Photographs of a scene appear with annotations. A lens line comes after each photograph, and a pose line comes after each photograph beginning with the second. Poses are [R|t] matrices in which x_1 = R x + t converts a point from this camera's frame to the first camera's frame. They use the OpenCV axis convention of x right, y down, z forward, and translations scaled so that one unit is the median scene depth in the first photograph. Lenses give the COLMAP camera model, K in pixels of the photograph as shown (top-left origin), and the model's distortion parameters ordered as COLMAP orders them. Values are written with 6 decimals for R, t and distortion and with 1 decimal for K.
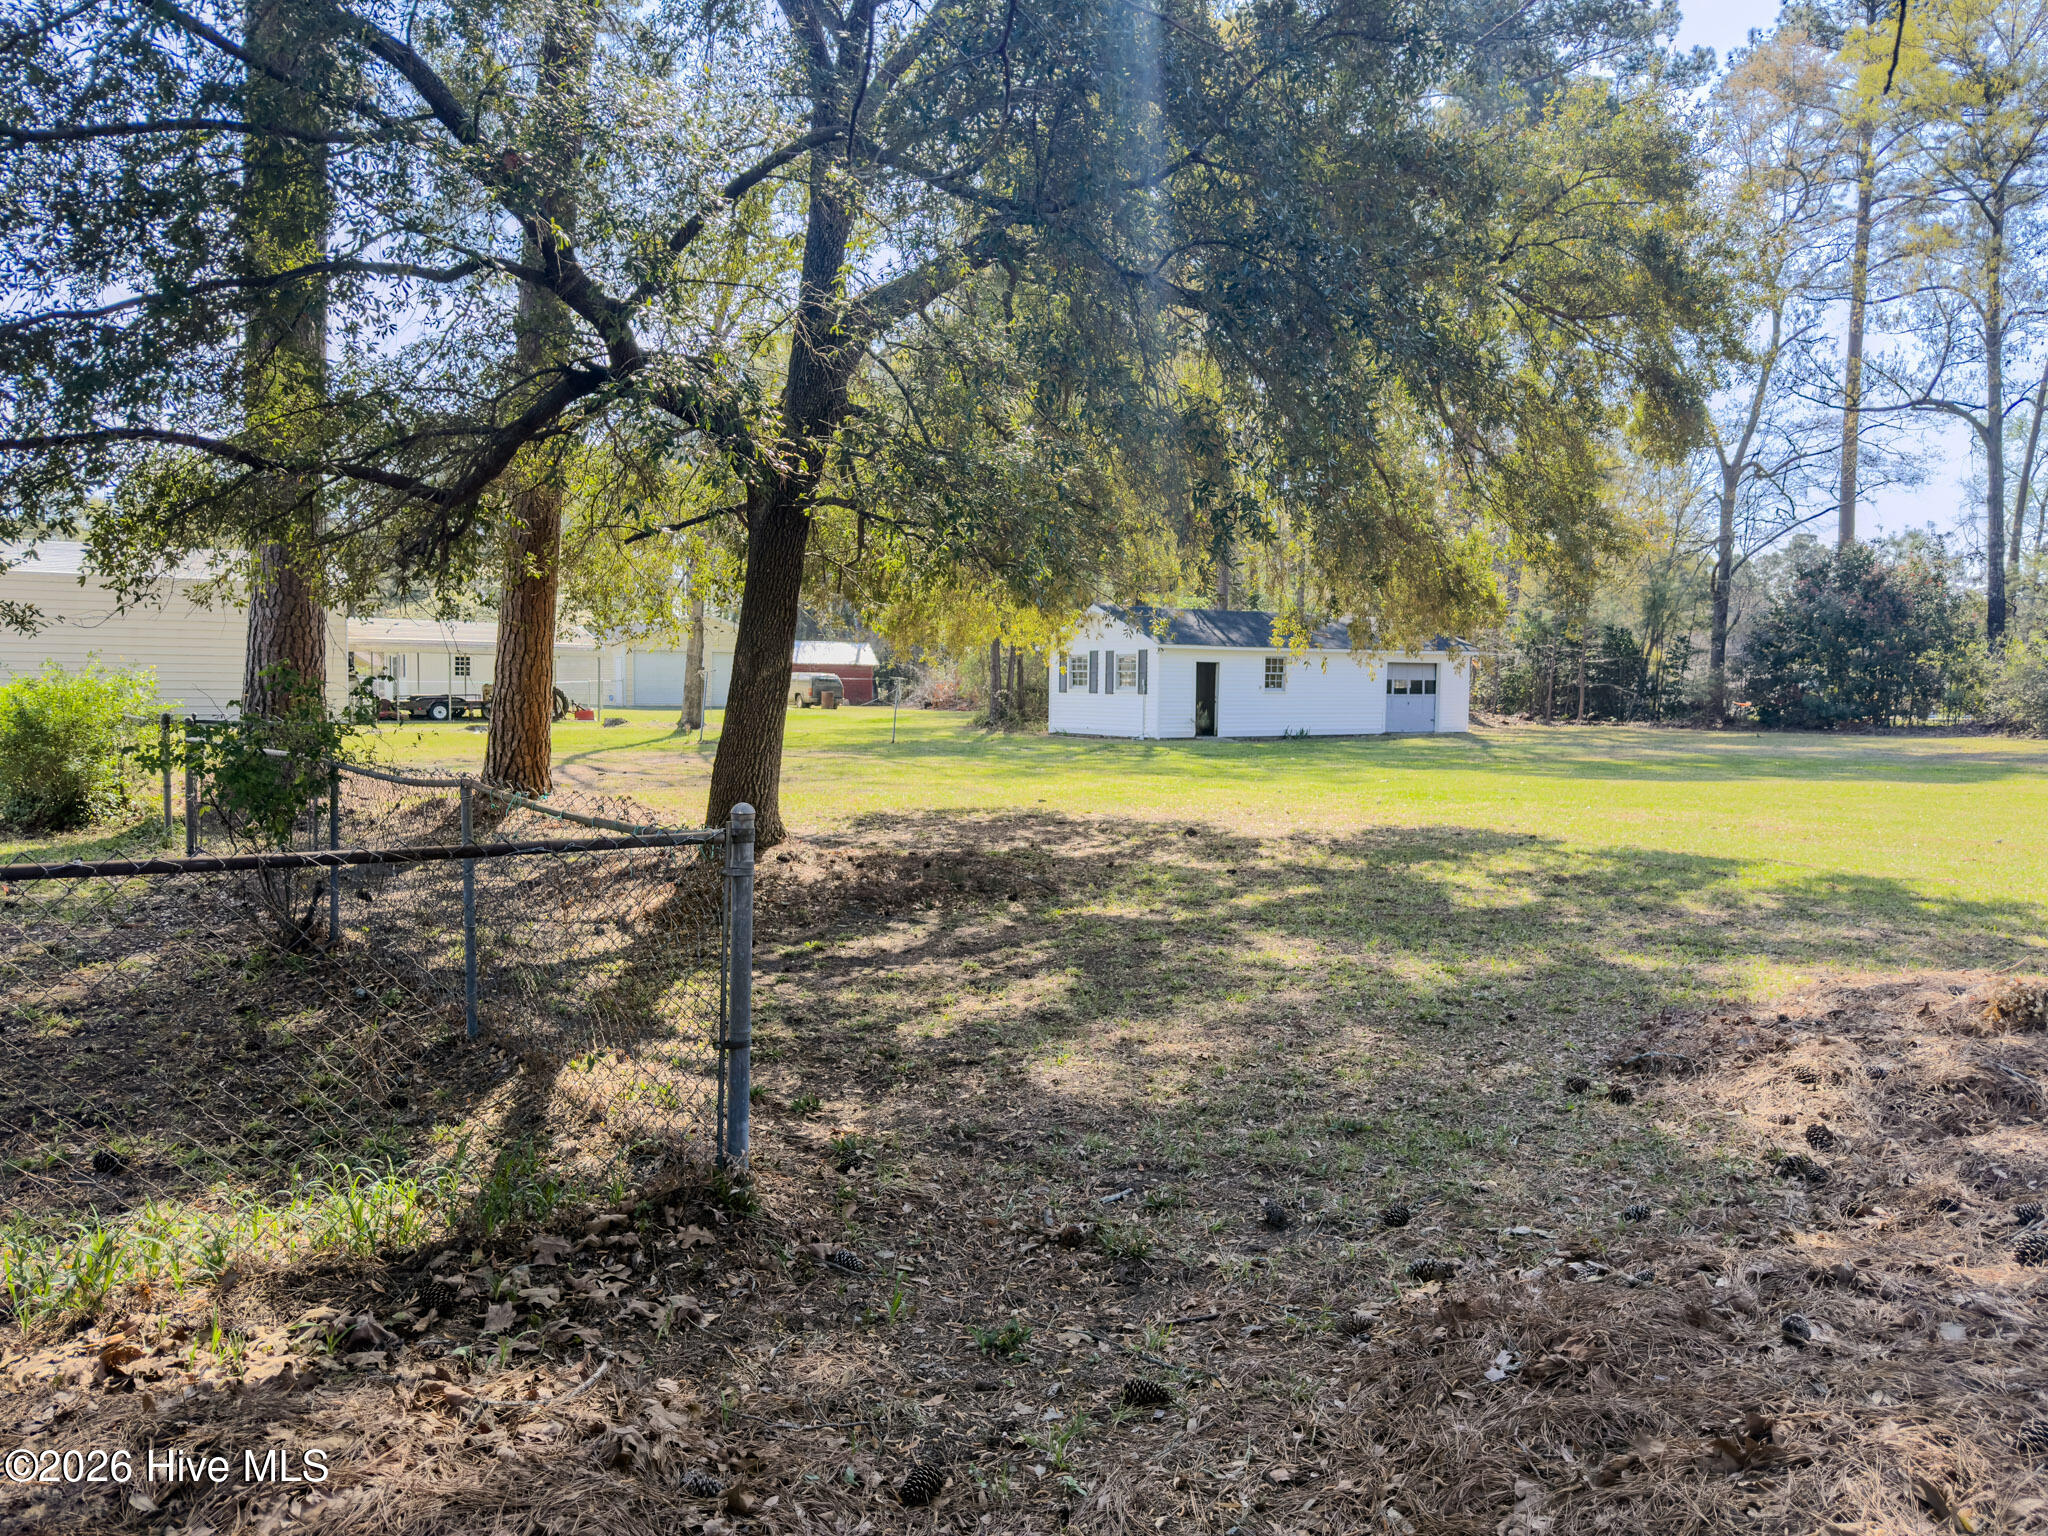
lens RADIAL K [[1438.1, 0, 1021.5], [0, 1438.1, 773.8], [0, 0, 1]] dist [0.002625, -0.005324]
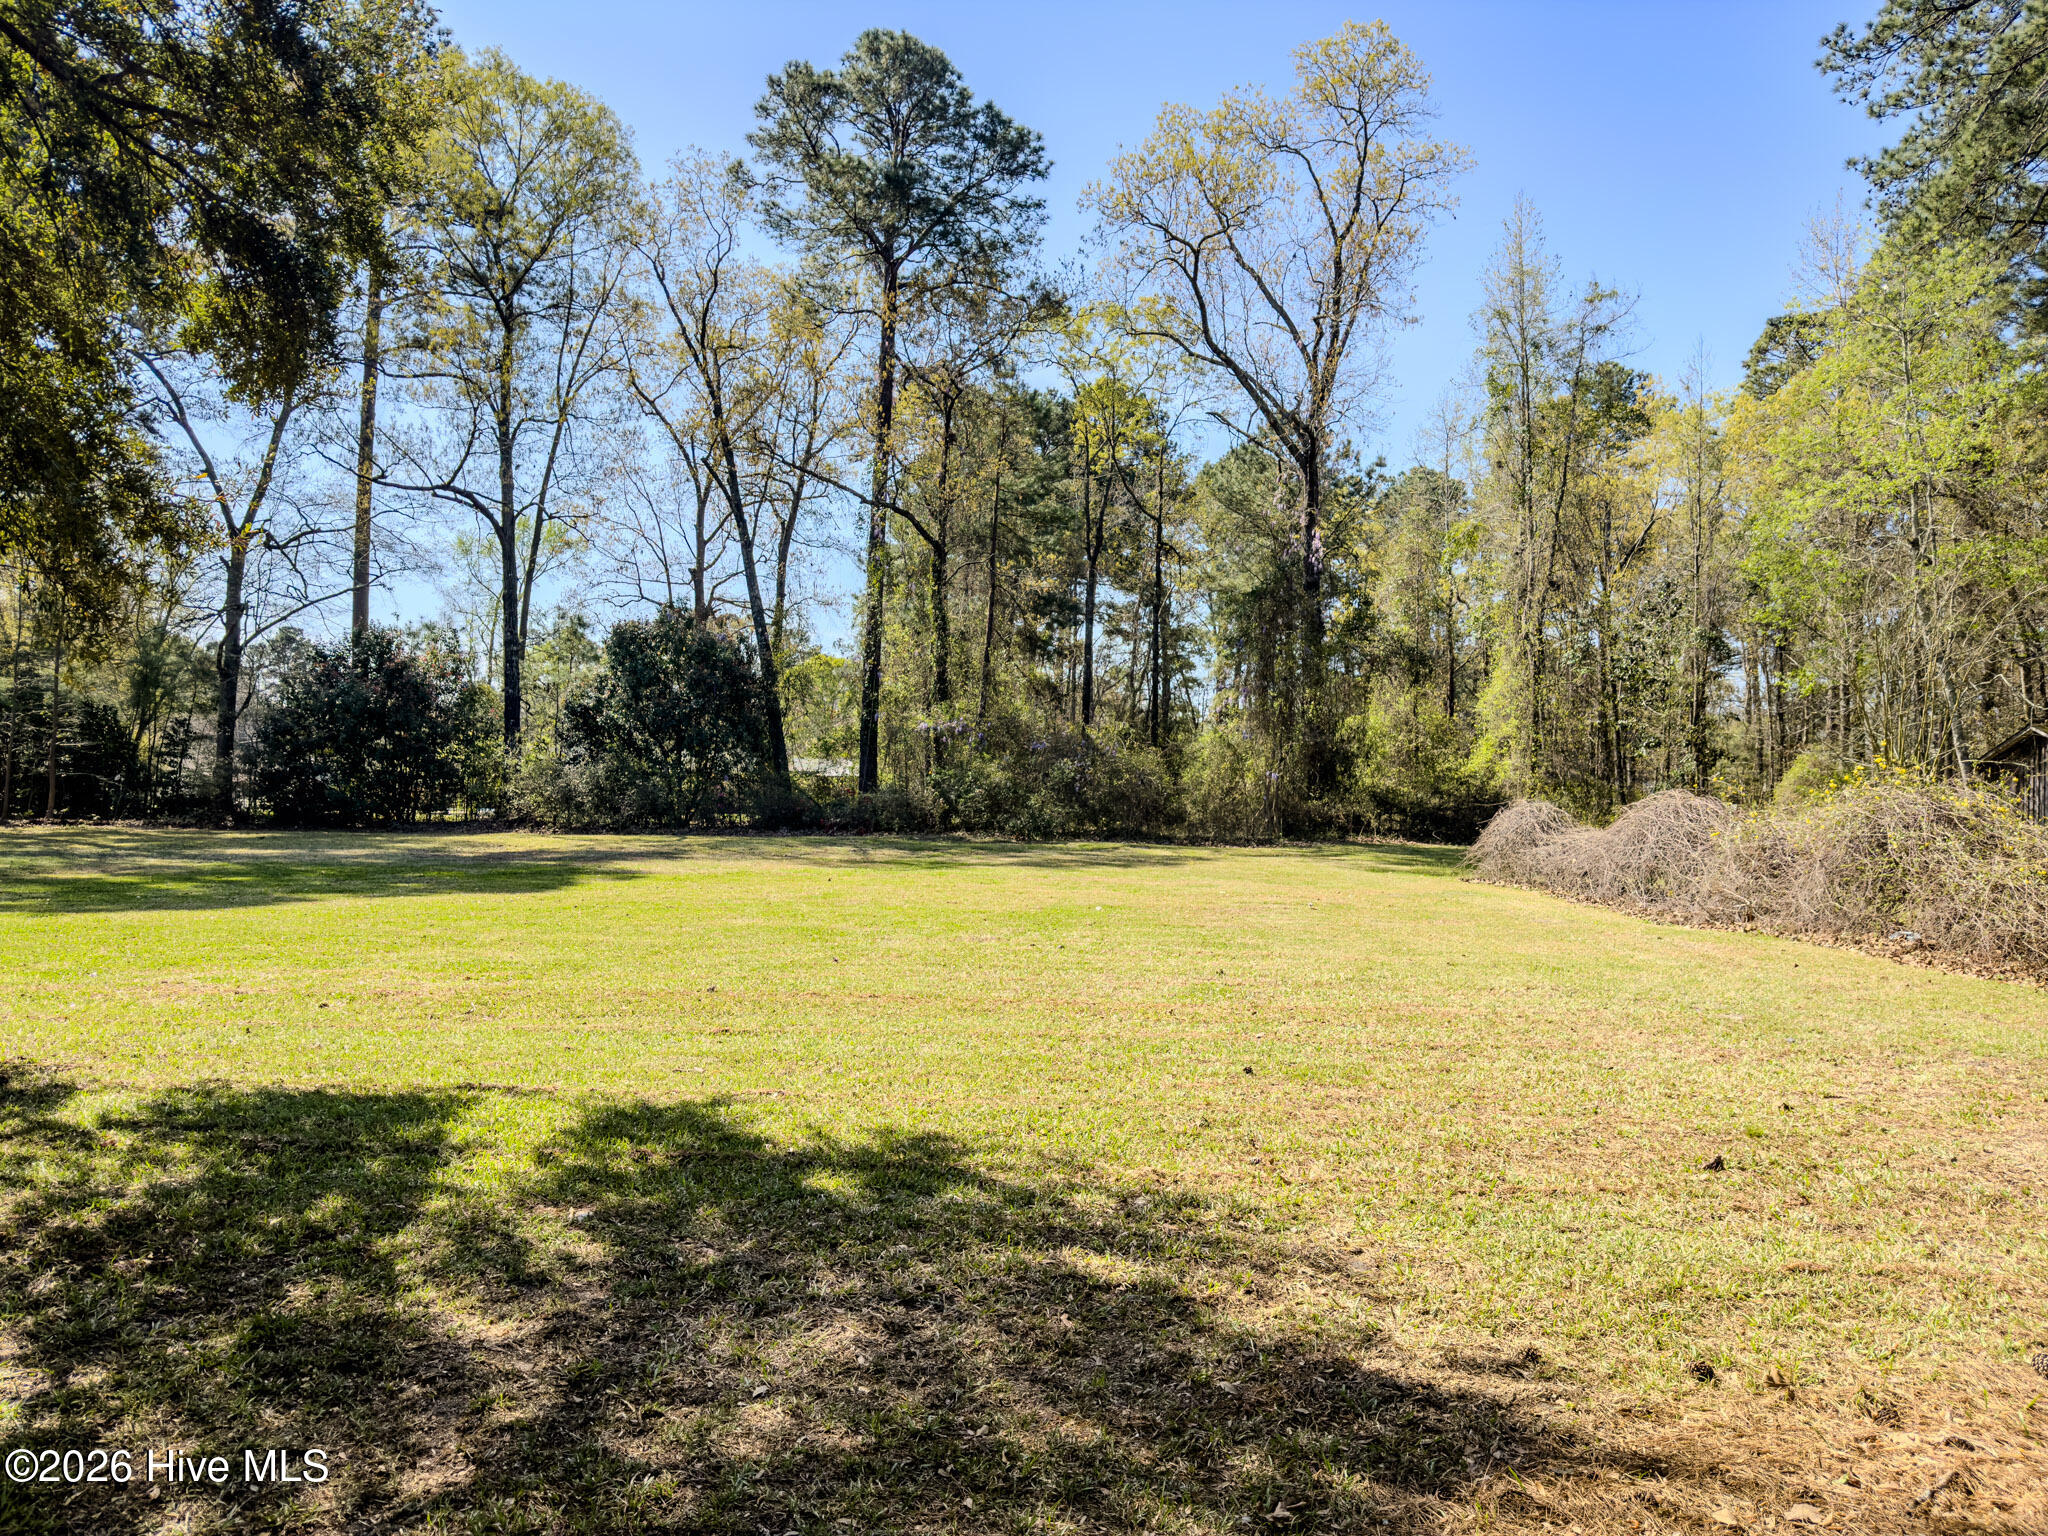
lens RADIAL K [[1438.1, 0, 1021.5], [0, 1438.1, 773.8], [0, 0, 1]] dist [0.002625, -0.005324]
pose [[0.565647, 0.015829, 0.824496, 0.038937], [0.036623, 0.998347, -0.044291, -0.007128], [-0.823834, 0.055248, 0.564132, 0.113496]]
